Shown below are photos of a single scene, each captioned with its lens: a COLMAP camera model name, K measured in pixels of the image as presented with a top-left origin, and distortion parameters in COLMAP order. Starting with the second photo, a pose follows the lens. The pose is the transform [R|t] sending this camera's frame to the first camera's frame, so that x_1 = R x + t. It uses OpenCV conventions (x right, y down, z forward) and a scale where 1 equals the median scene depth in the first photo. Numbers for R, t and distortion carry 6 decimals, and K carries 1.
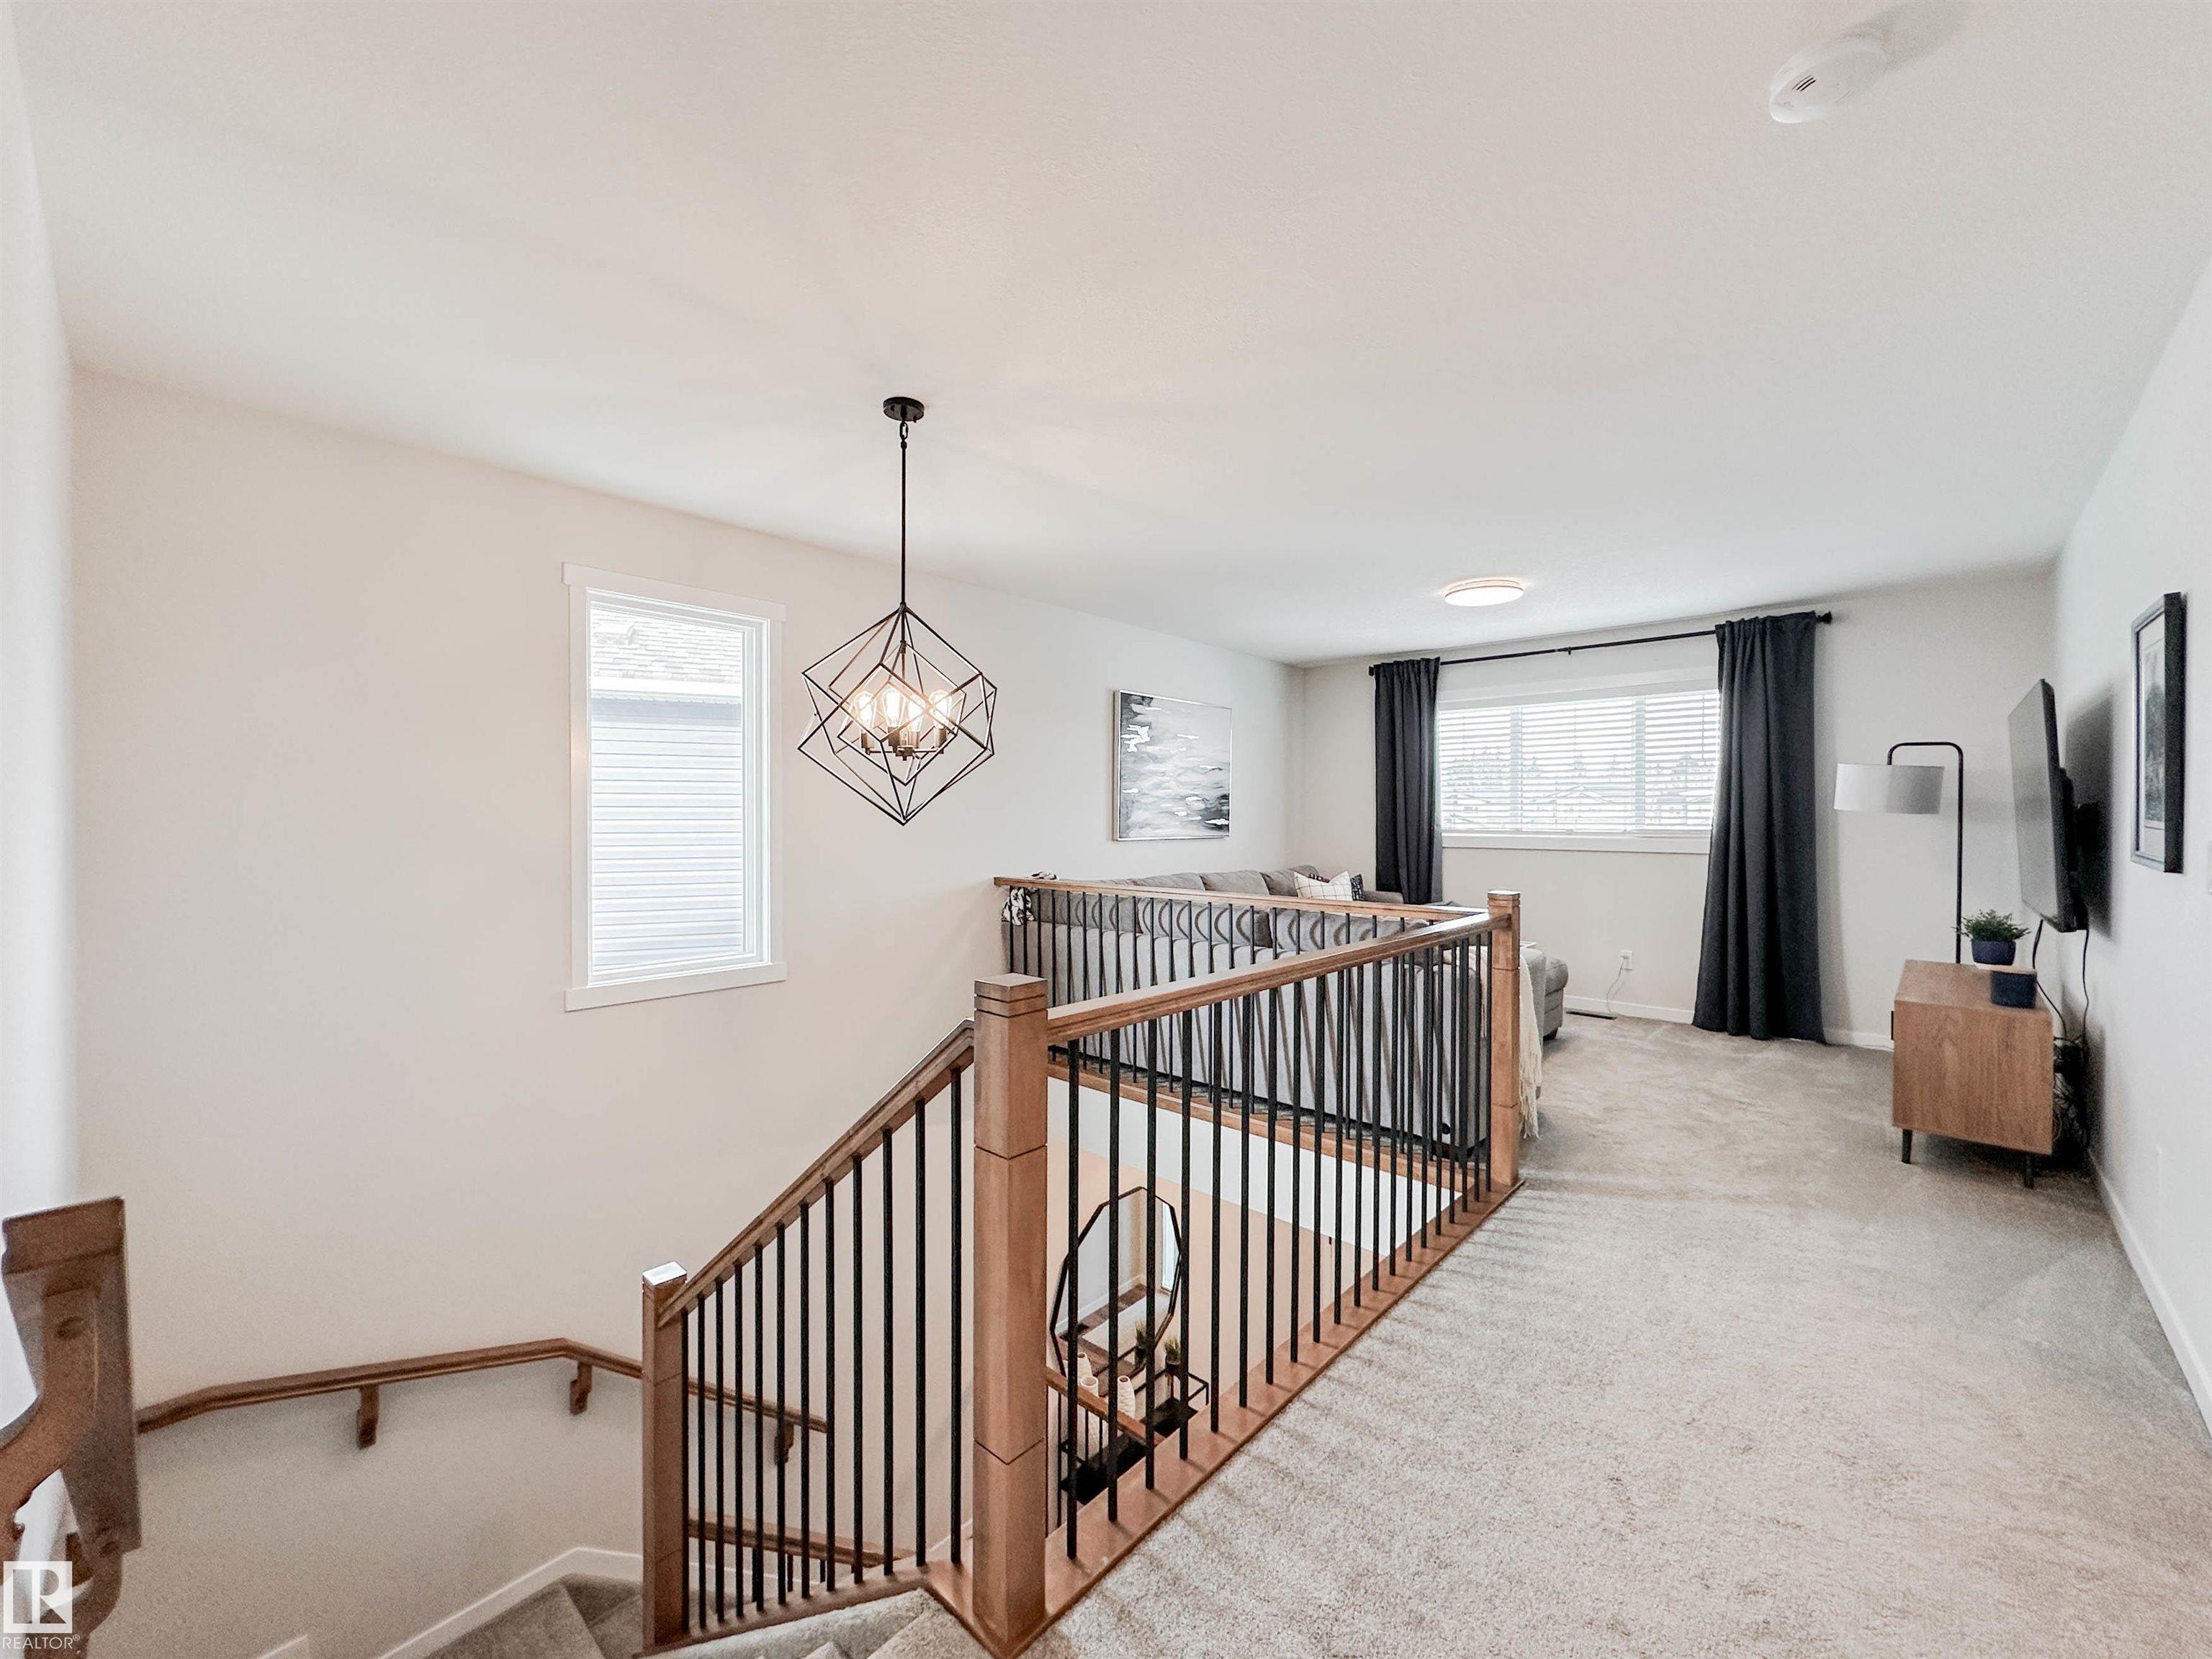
lens RADIAL K [[916.4, 0, 1066.1], [0, 916.4, 841.9], [0, 0, 1]] dist [-0.005455, 0.001351]
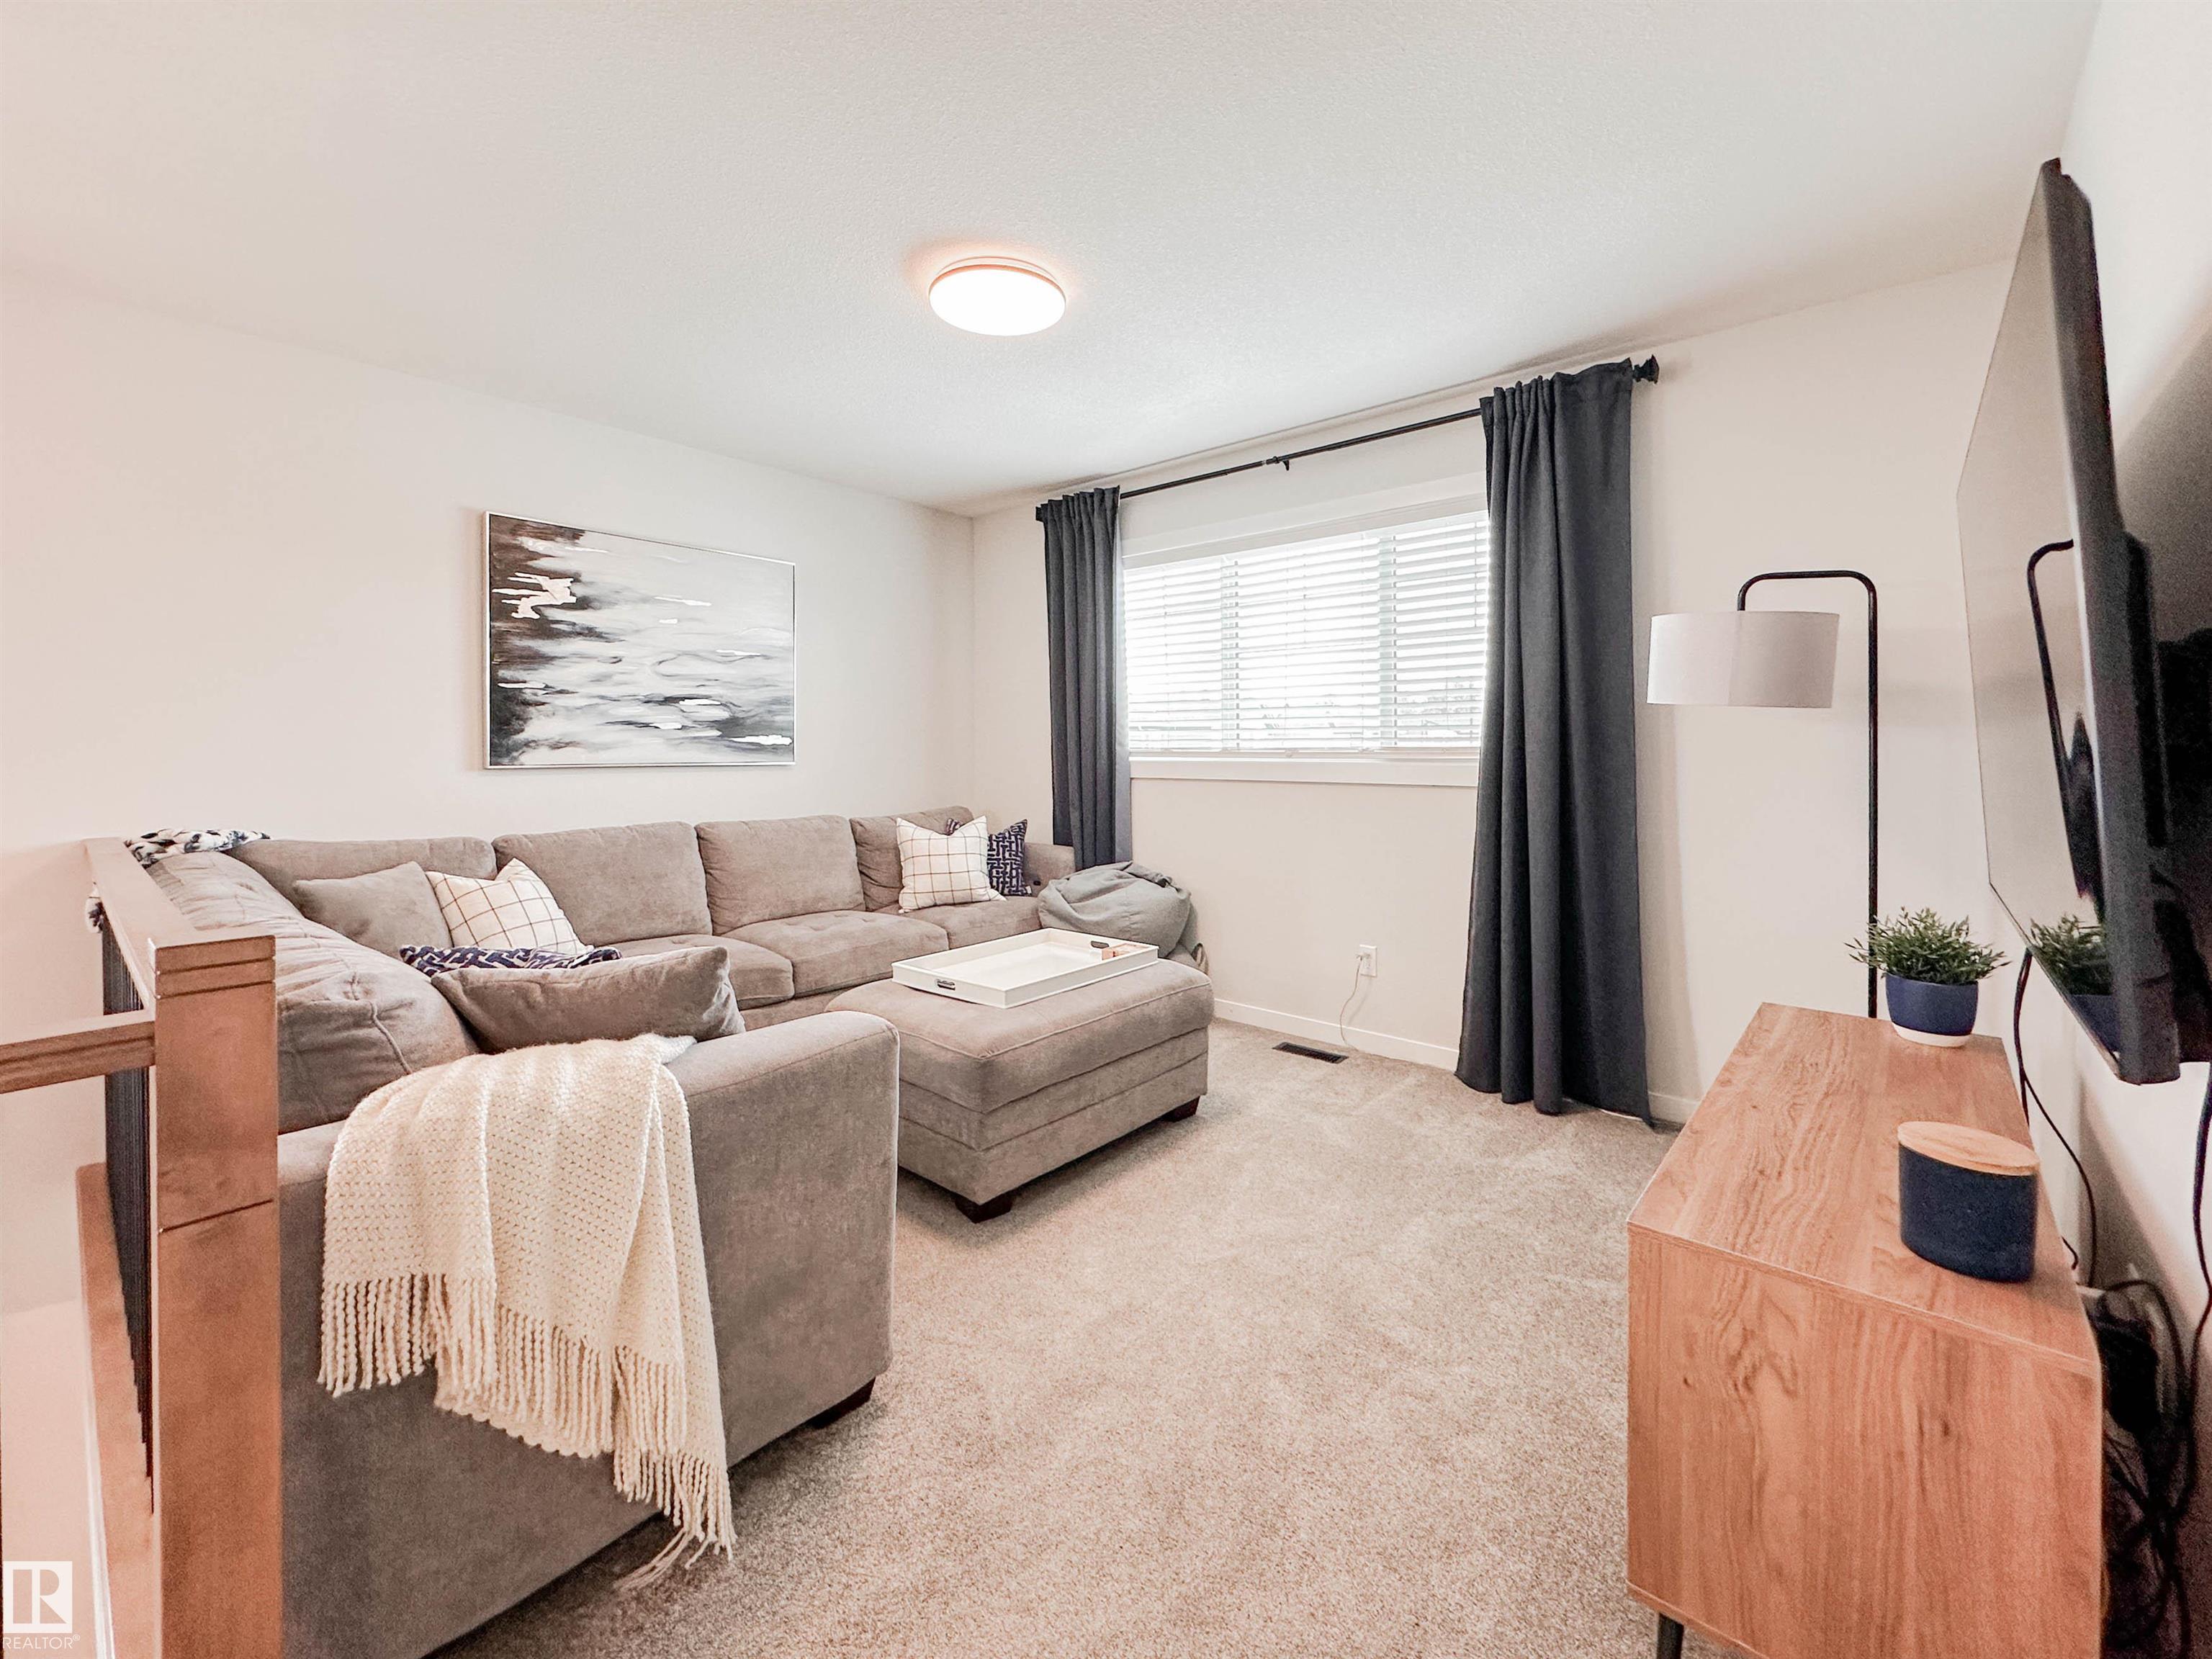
lens RADIAL K [[916.4, 0, 1096.3], [0, 916.4, 765.6], [0, 0, 1]] dist [-0.005455, 0.001351]
pose [[0.999357, -0.004419, 0.035594, 0.454661], [0.004725, 0.999953, -0.008515, 0.002986], [-0.035555, 0.008678, 0.999330, 0.434391]]
